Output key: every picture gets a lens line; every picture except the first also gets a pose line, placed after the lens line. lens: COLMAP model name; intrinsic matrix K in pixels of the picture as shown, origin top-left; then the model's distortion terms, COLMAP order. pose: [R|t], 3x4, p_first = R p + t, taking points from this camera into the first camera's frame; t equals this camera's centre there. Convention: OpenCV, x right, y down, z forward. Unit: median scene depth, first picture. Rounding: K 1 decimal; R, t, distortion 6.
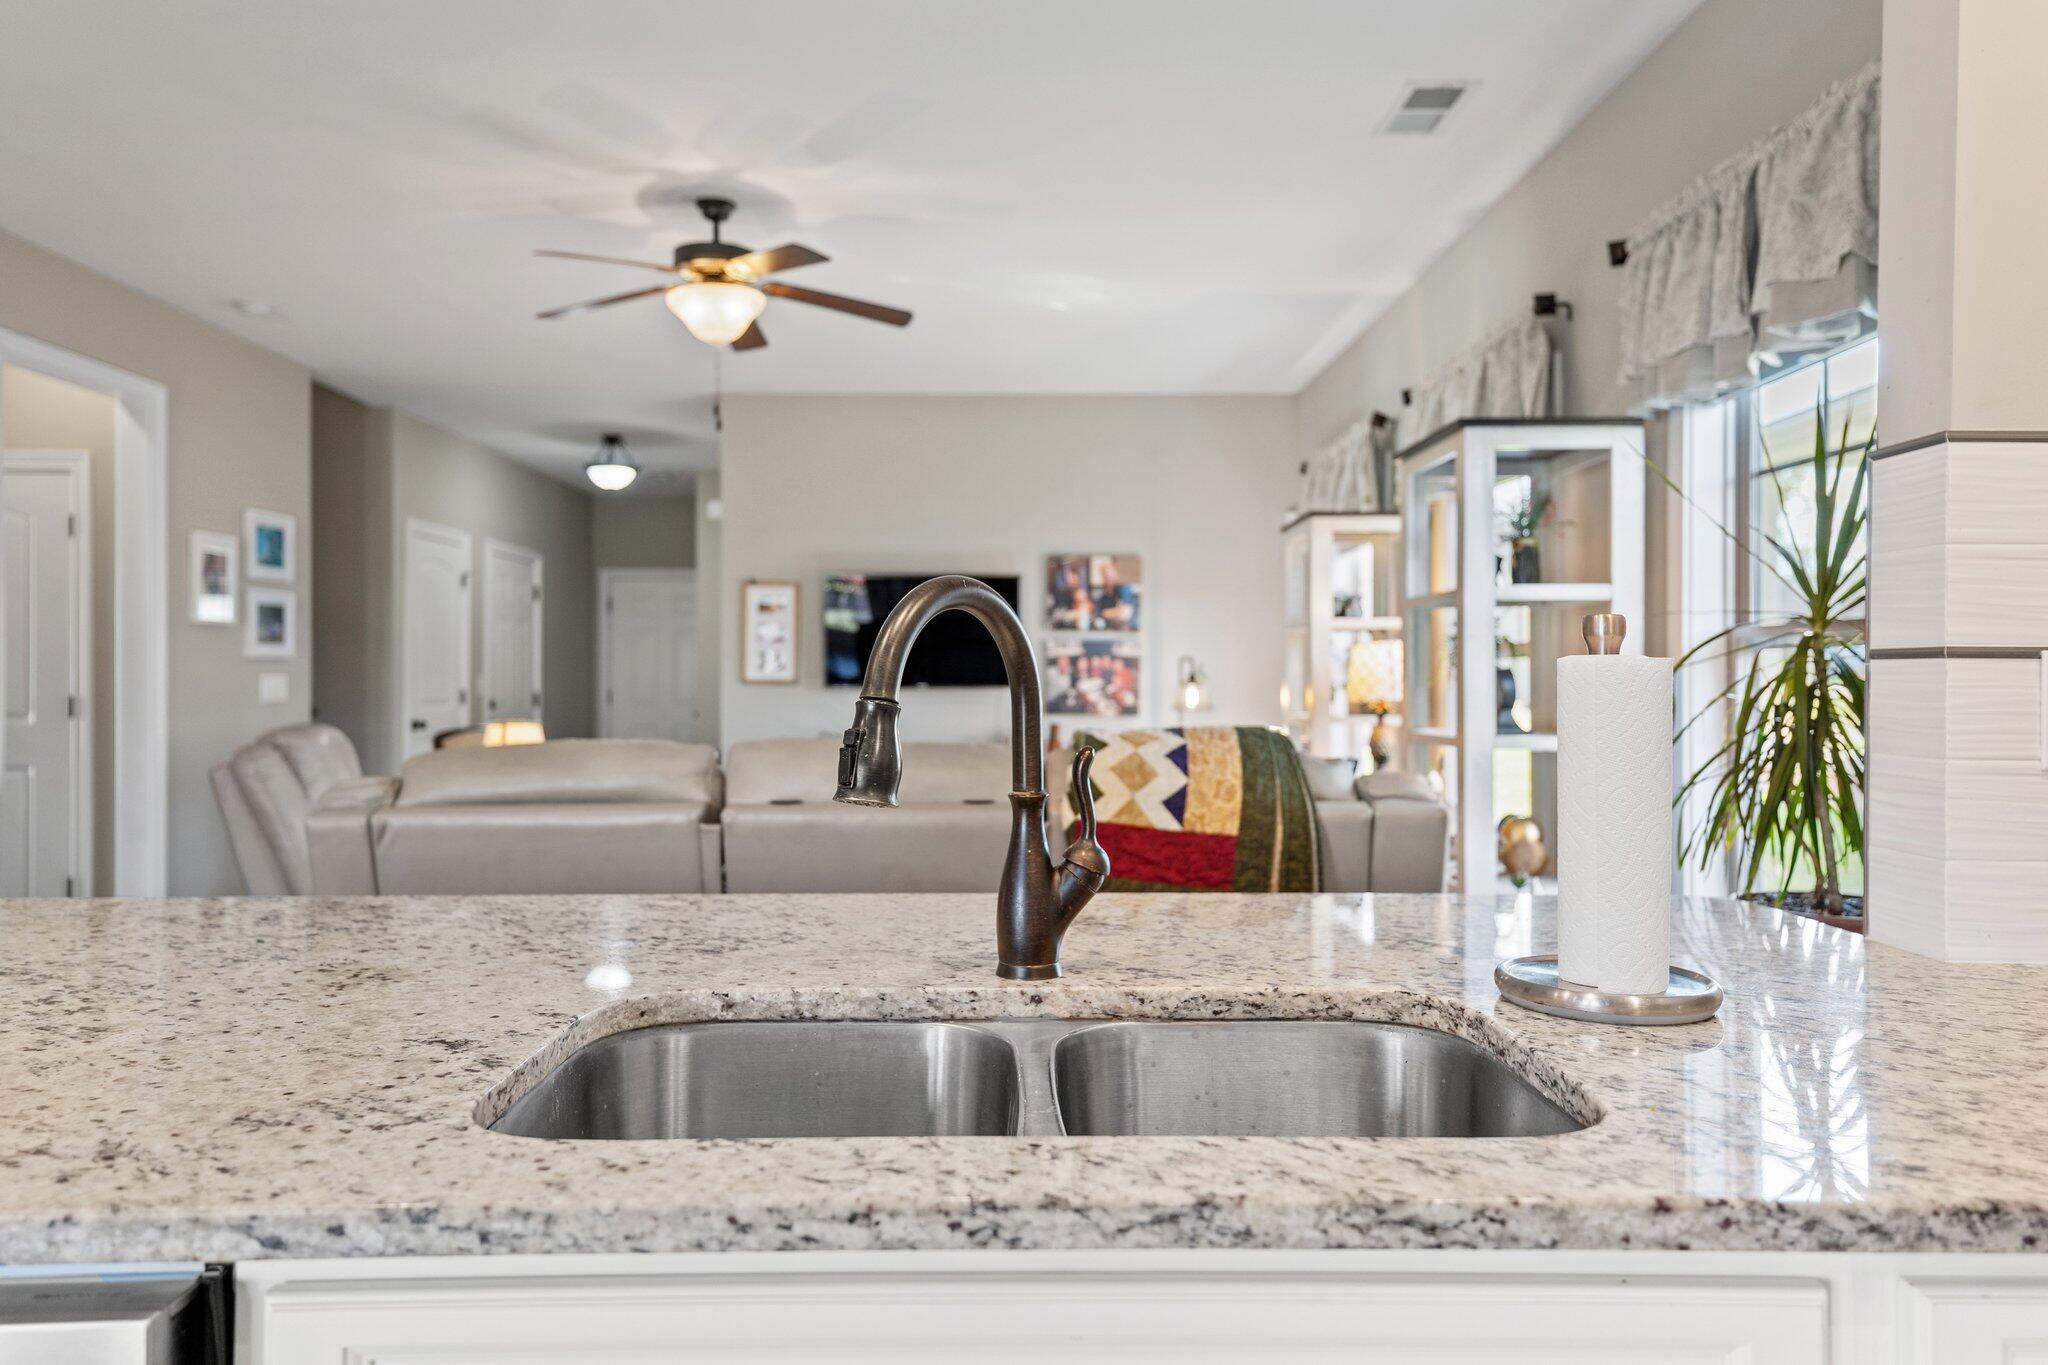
lens RADIAL K [[1368.0, 0, 1026.7], [0, 1368.0, 683.7], [0, 0, 1]] dist [0.028001, -0.000148]
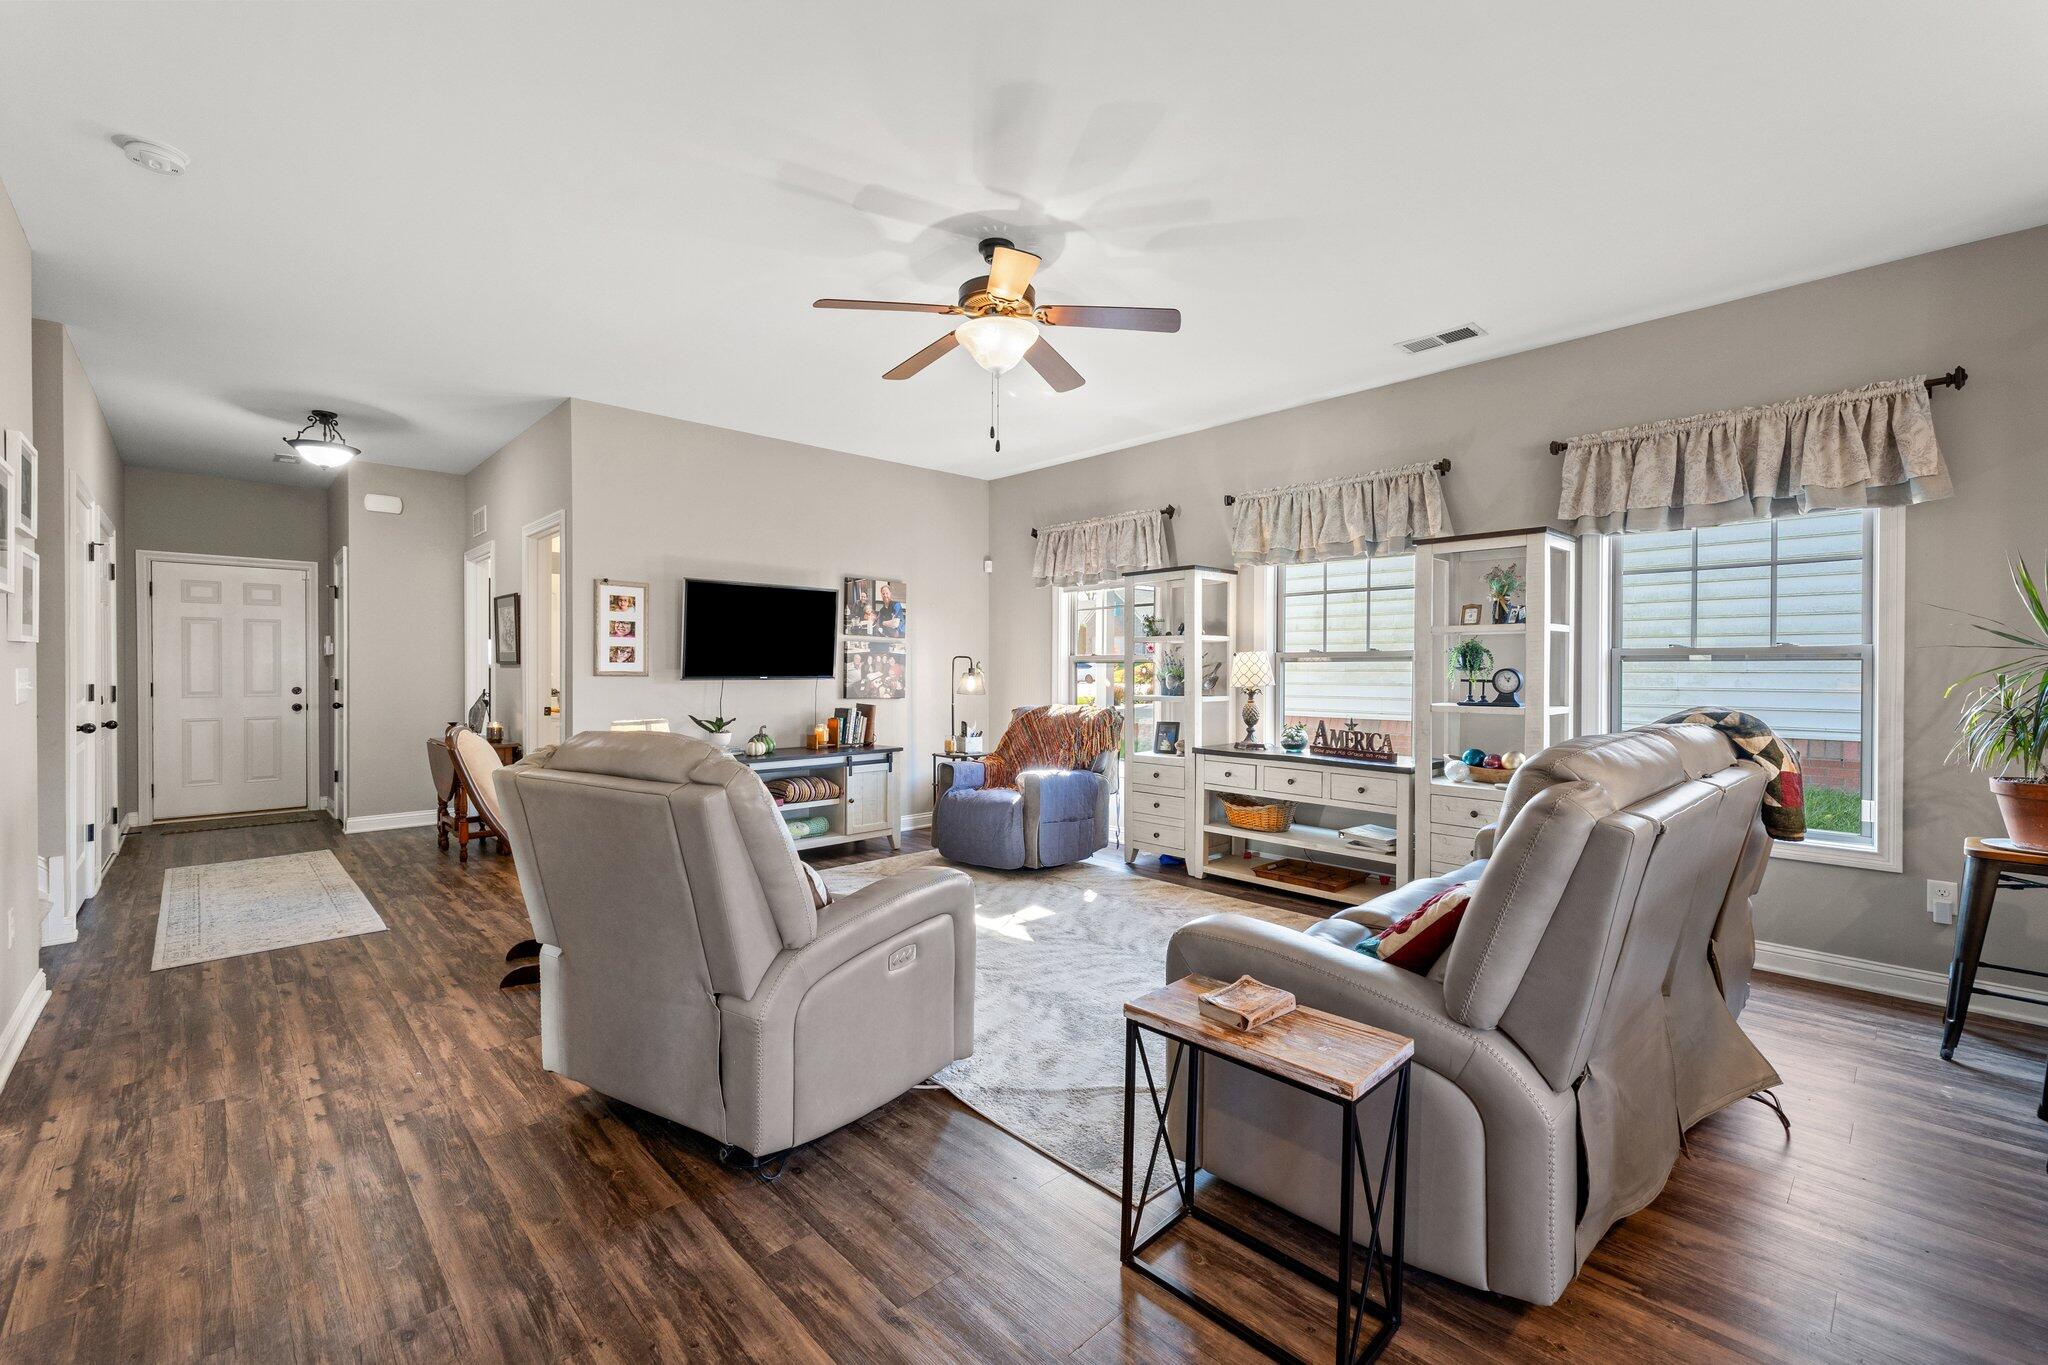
lens RADIAL K [[848.0, 0, 1023.5], [0, 848.0, 673.3], [0, 0, 1]] dist [0.007573, -0.000385]
pose [[0.740537, -0.004591, 0.672000, -0.404258], [0.002052, 0.999987, 0.004572, -0.005011], [-0.672012, -0.002007, 0.740537, 0.286915]]
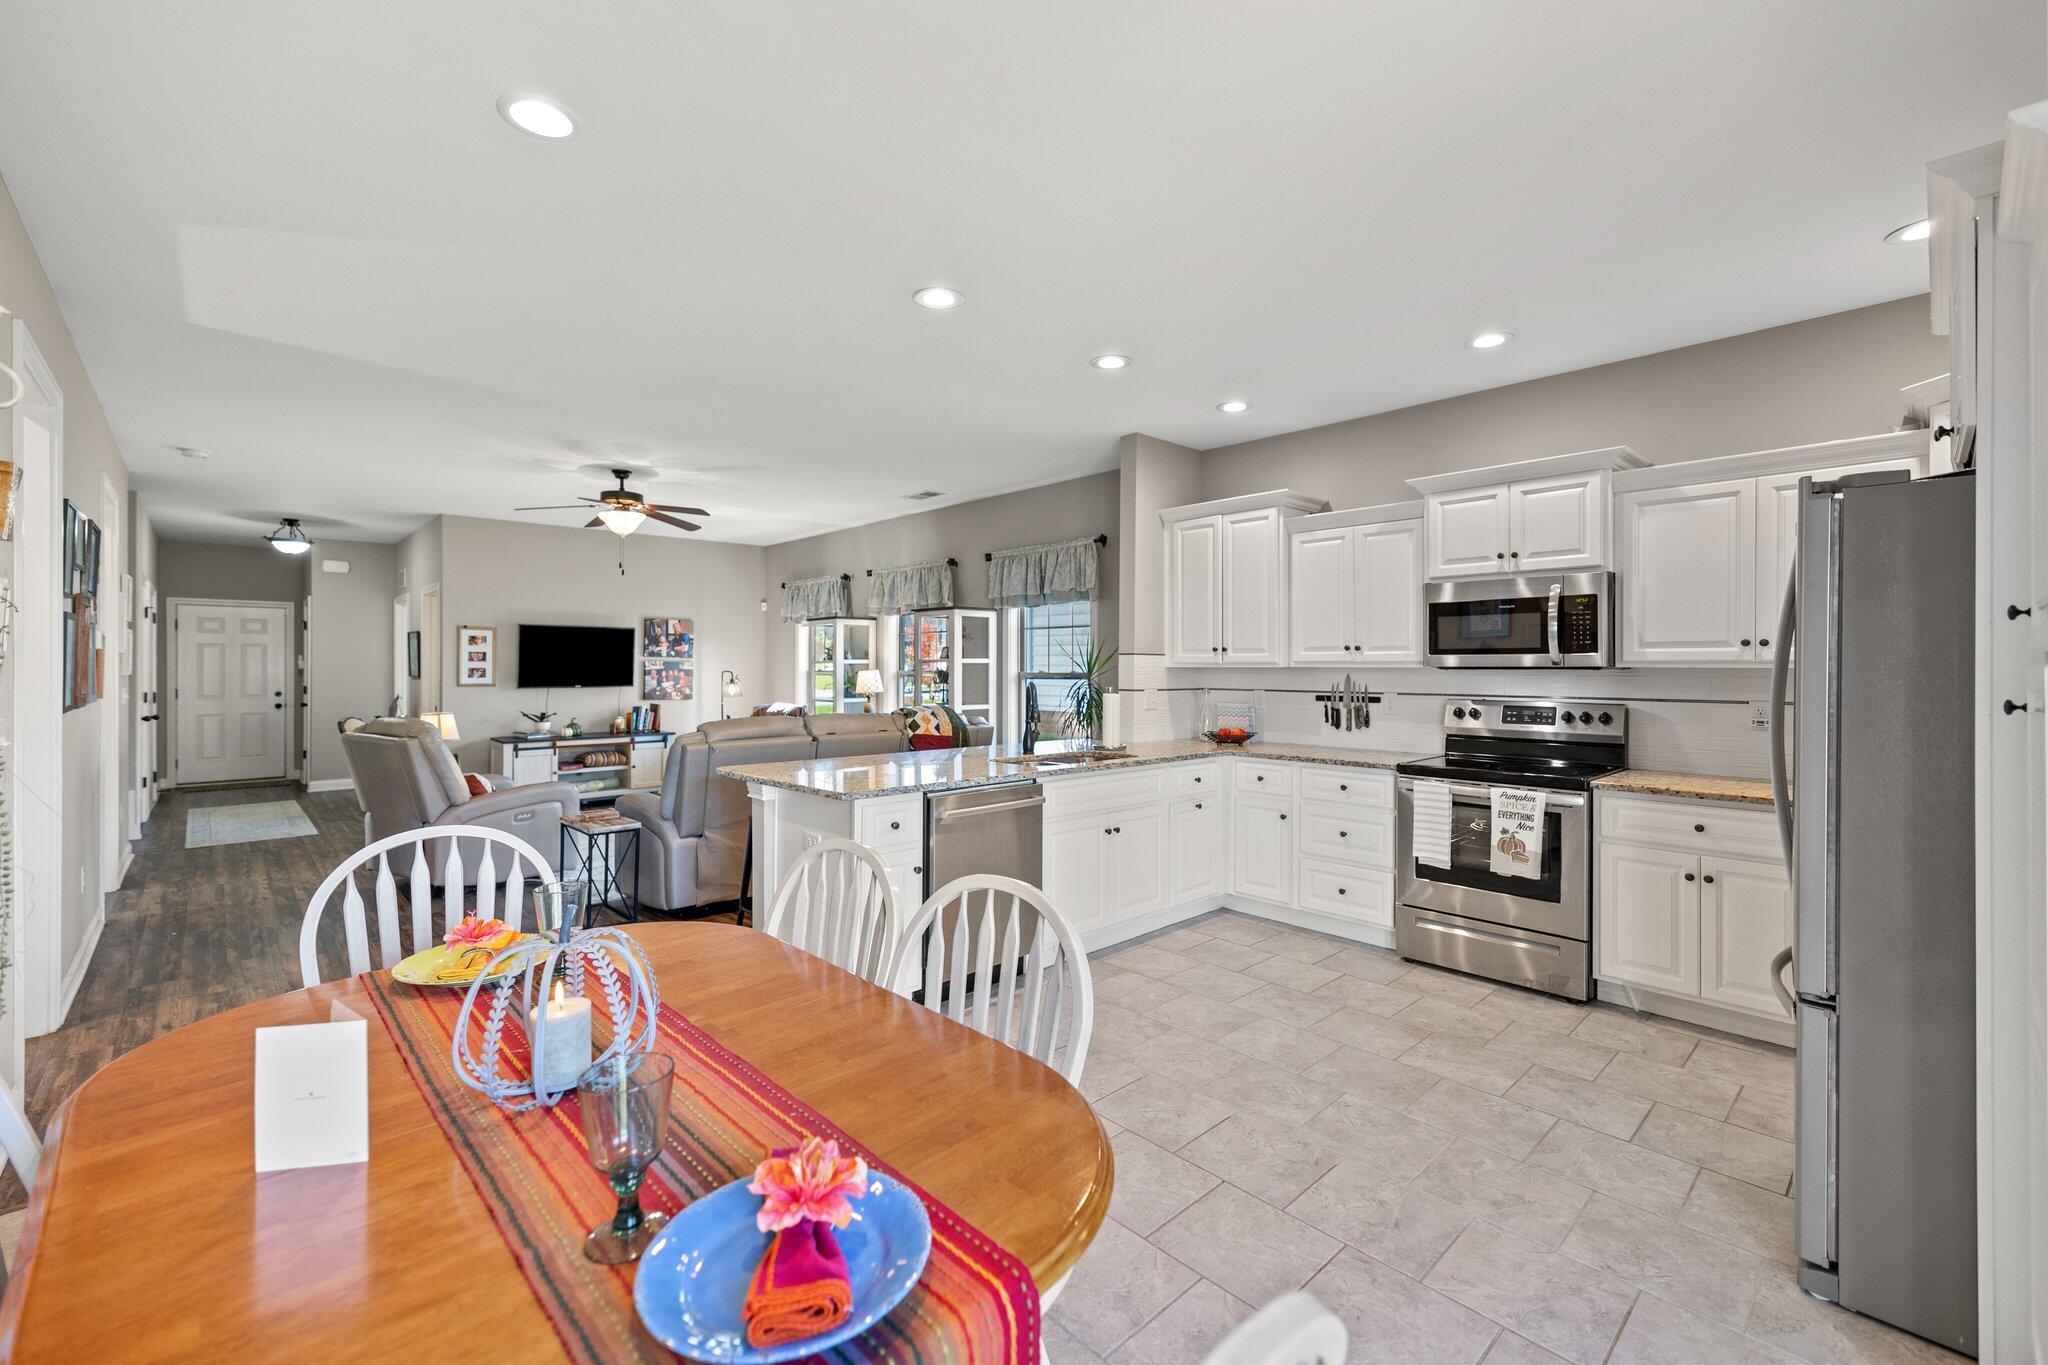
lens RADIAL K [[848.0, 0, 1026.7], [0, 848.0, 664.2], [0, 0, 1]] dist [0.007573, -0.000385]
pose [[0.741412, -0.000764, 0.671050, -0.392447], [0.003253, 0.999992, -0.002456, -0.023359], [-0.671043, 0.004004, 0.741408, -0.257813]]
